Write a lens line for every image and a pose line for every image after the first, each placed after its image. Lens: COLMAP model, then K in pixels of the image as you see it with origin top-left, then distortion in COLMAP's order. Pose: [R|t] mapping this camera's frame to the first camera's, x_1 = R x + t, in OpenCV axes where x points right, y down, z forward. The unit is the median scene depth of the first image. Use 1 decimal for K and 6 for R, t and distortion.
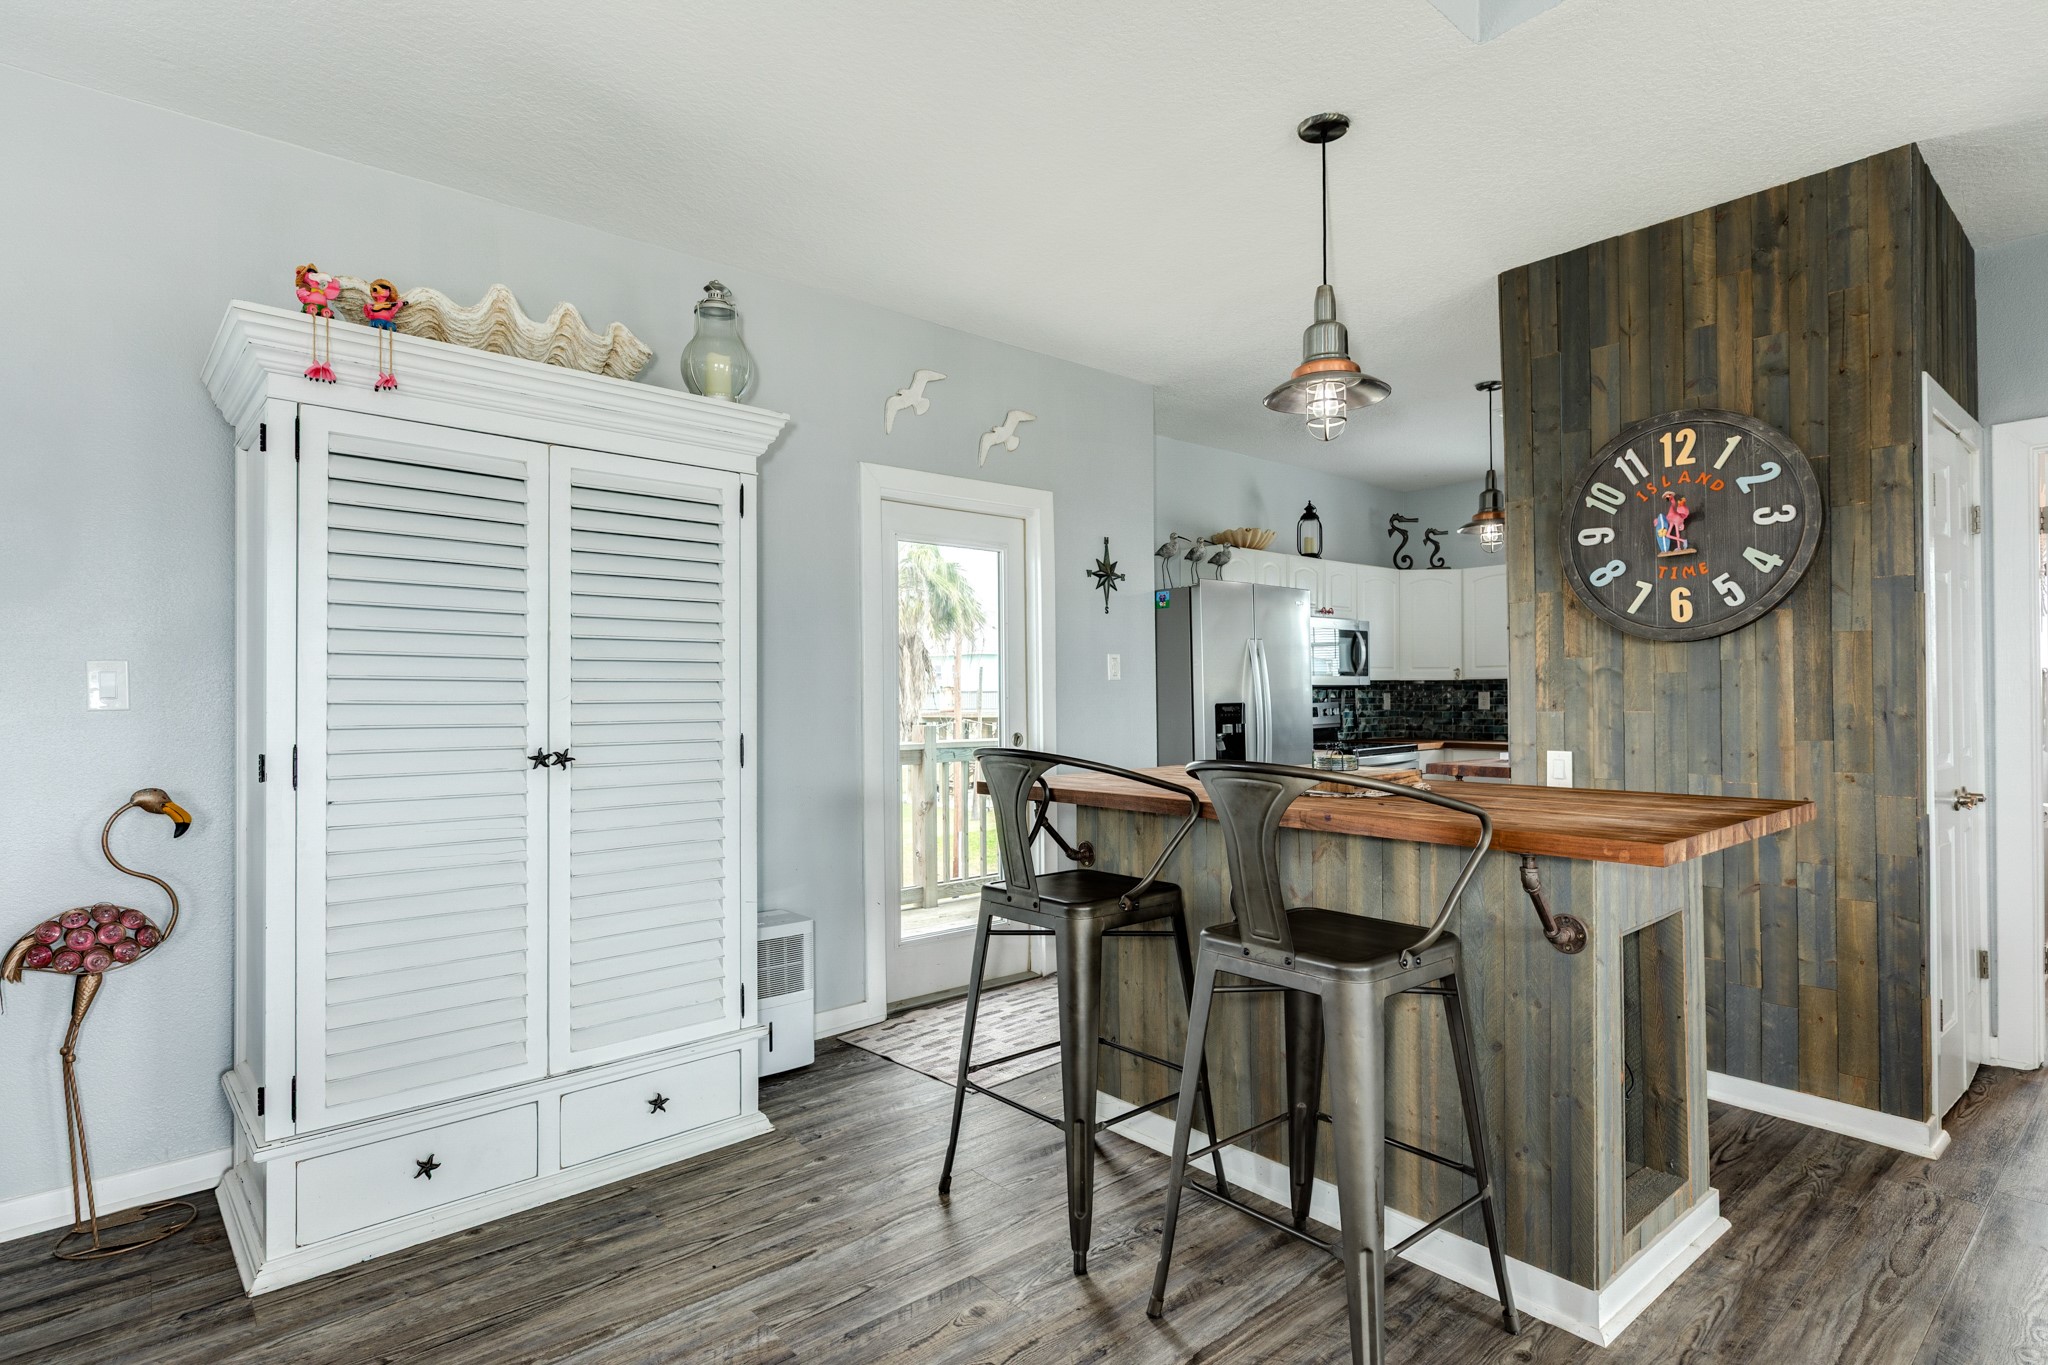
lens RADIAL K [[1032.0, 0, 1023.2], [0, 1032.0, 689.7], [0, 0, 1]] dist [-0.001104, 0.000211]
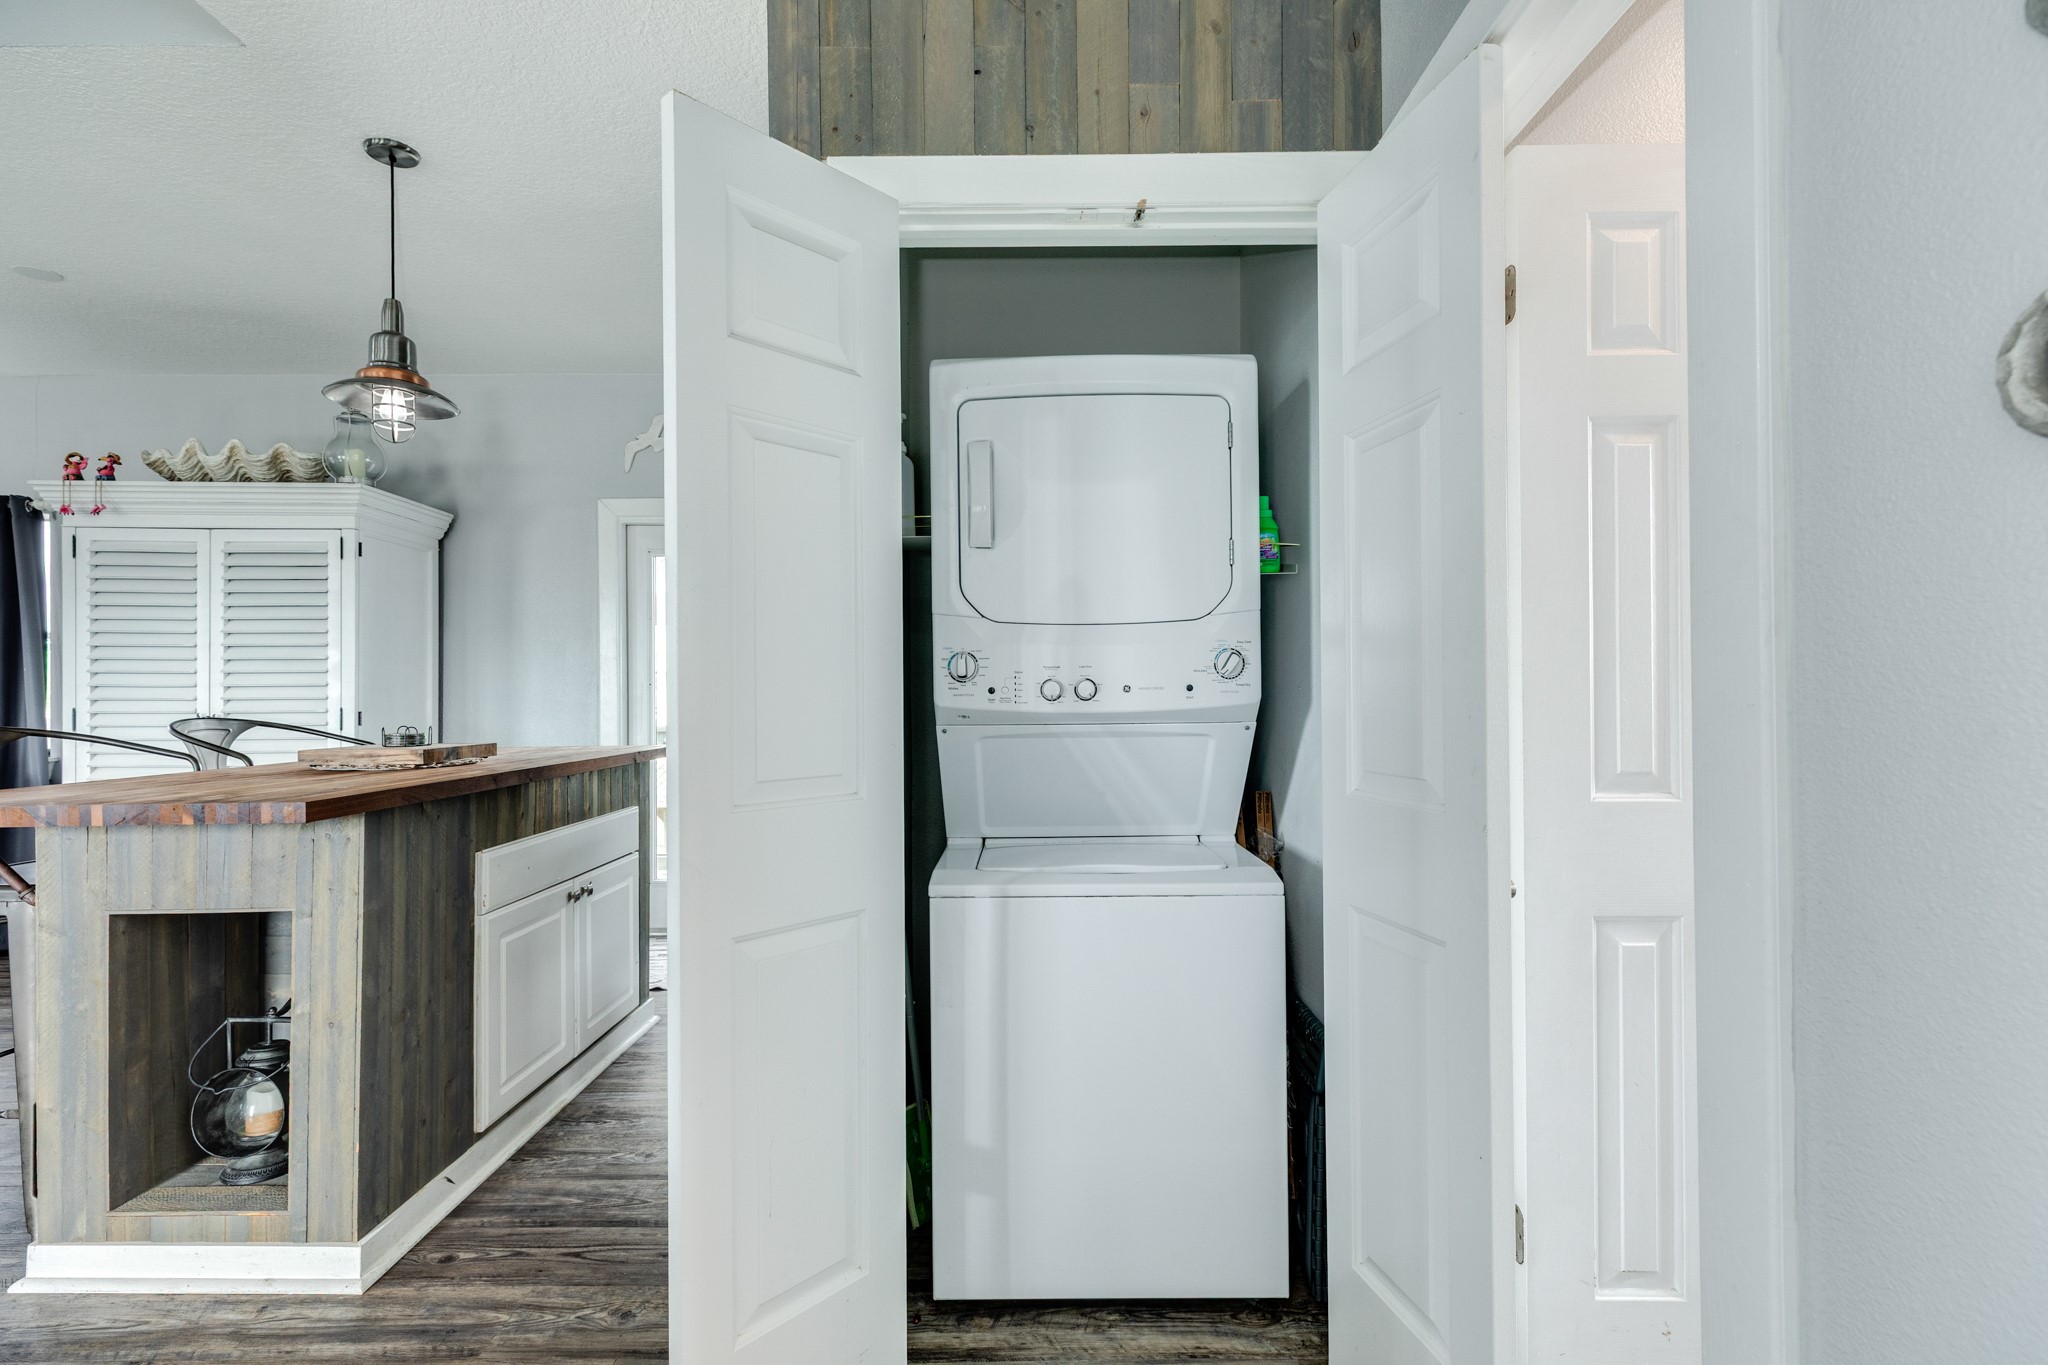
lens RADIAL K [[910.7, 0, 1022.9], [0, 910.7, 688.5], [0, 0, 1]] dist [0.003678, 0.000352]
pose [[0.760194, 0.002203, -0.649692, 1.278070], [0.005592, 0.999935, 0.009934, 0.008896], [0.649672, -0.011185, 0.760133, 0.628844]]
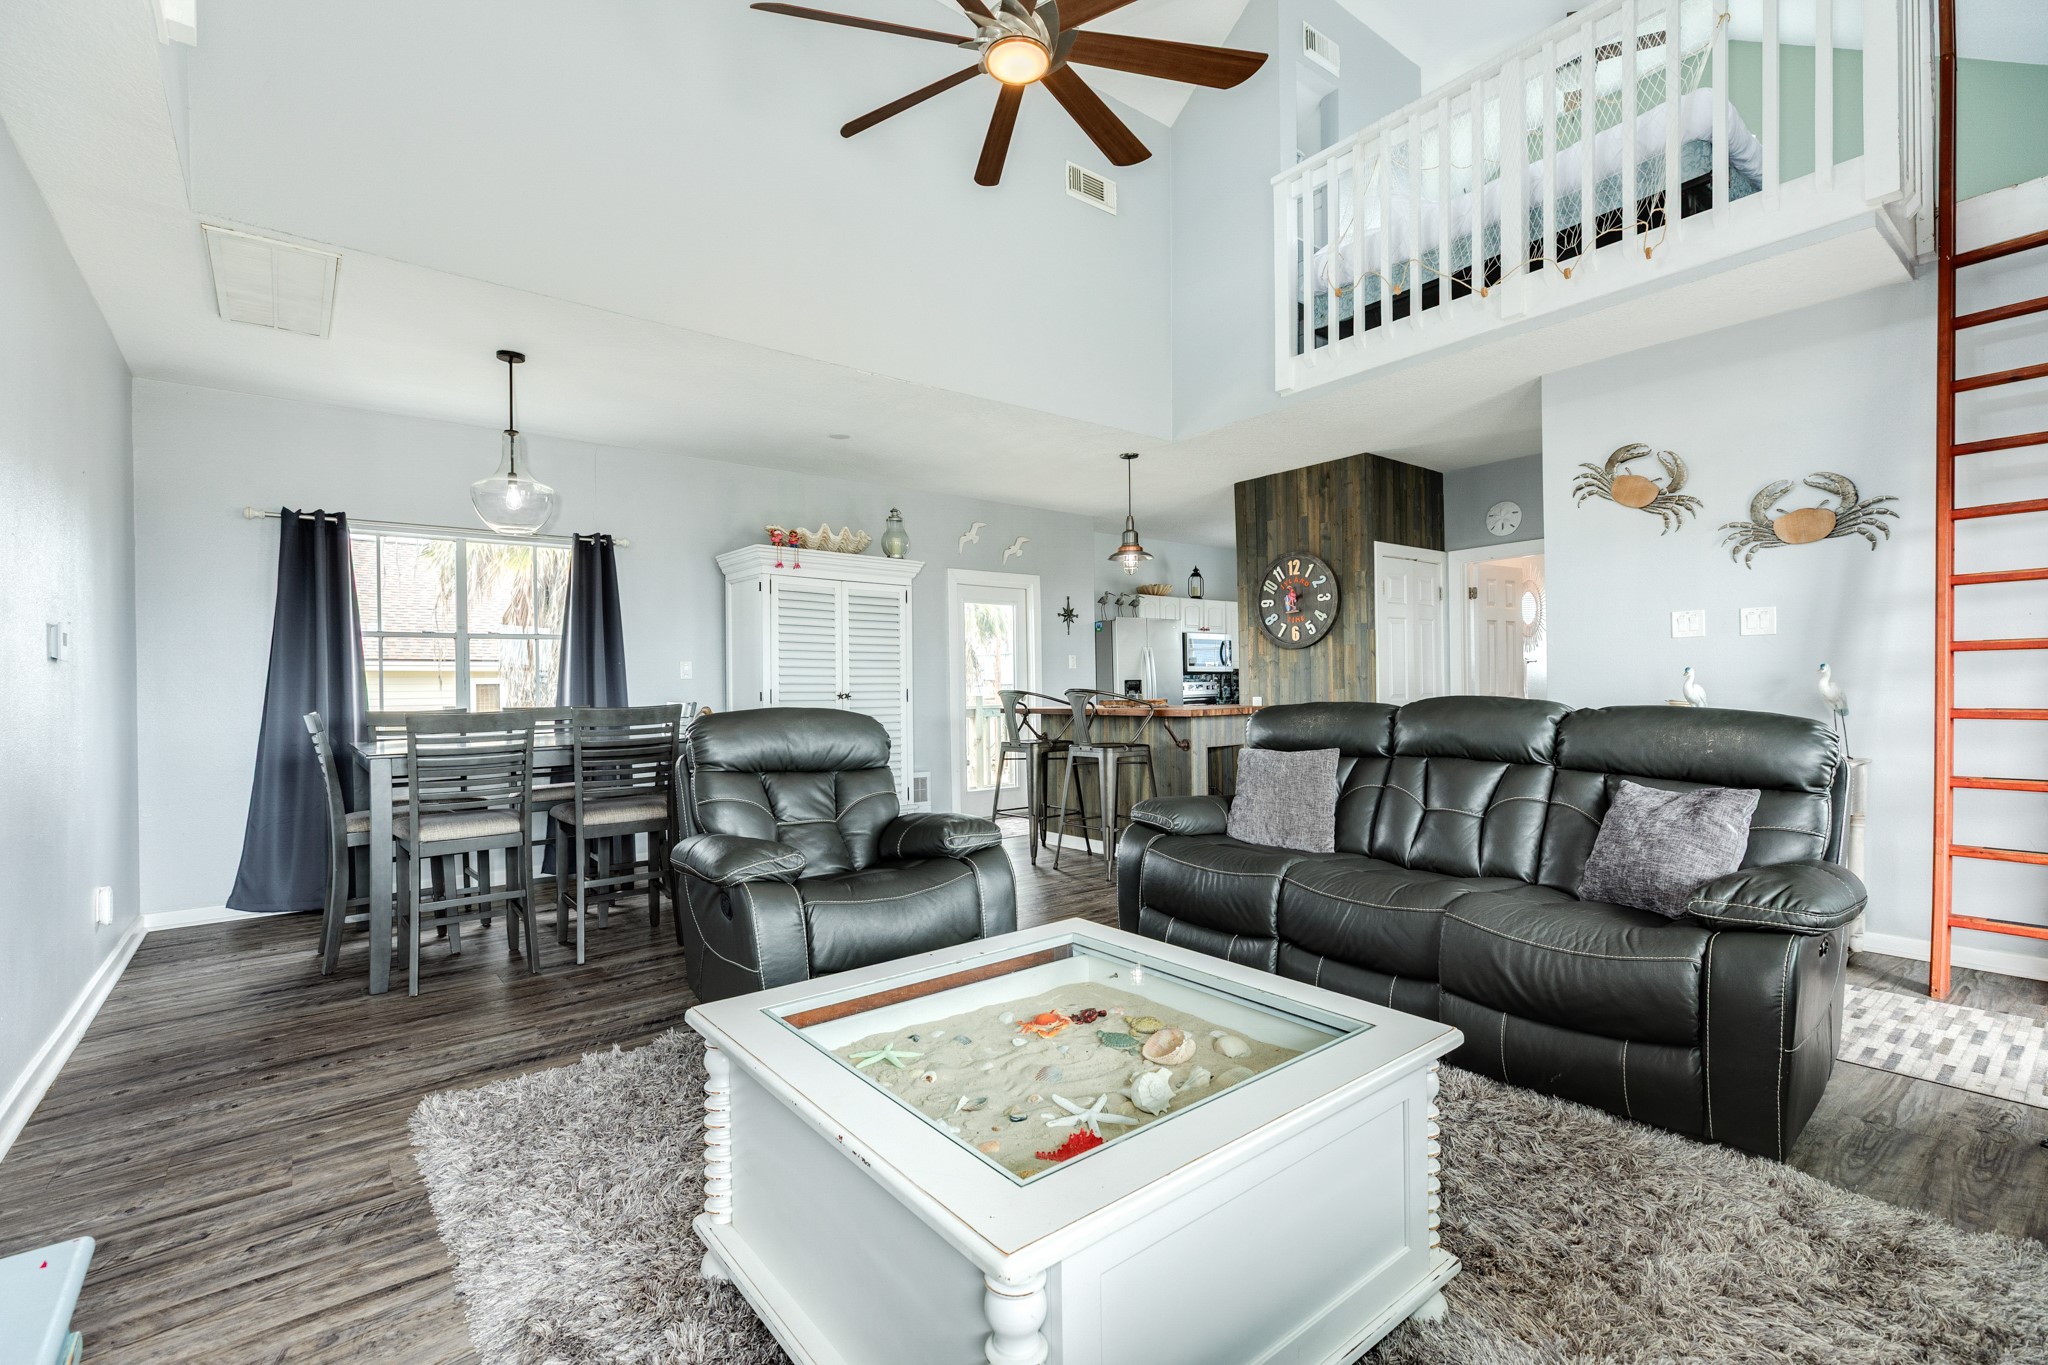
lens RADIAL K [[910.7, 0, 1022.9], [0, 910.7, 688.5], [0, 0, 1]] dist [0.003678, 0.000352]
pose [[0.999276, -0.006043, -0.037568, 0.093563], [0.006226, 0.999969, 0.004740, 0.032979], [0.037538, -0.004970, 0.999283, -1.198515]]
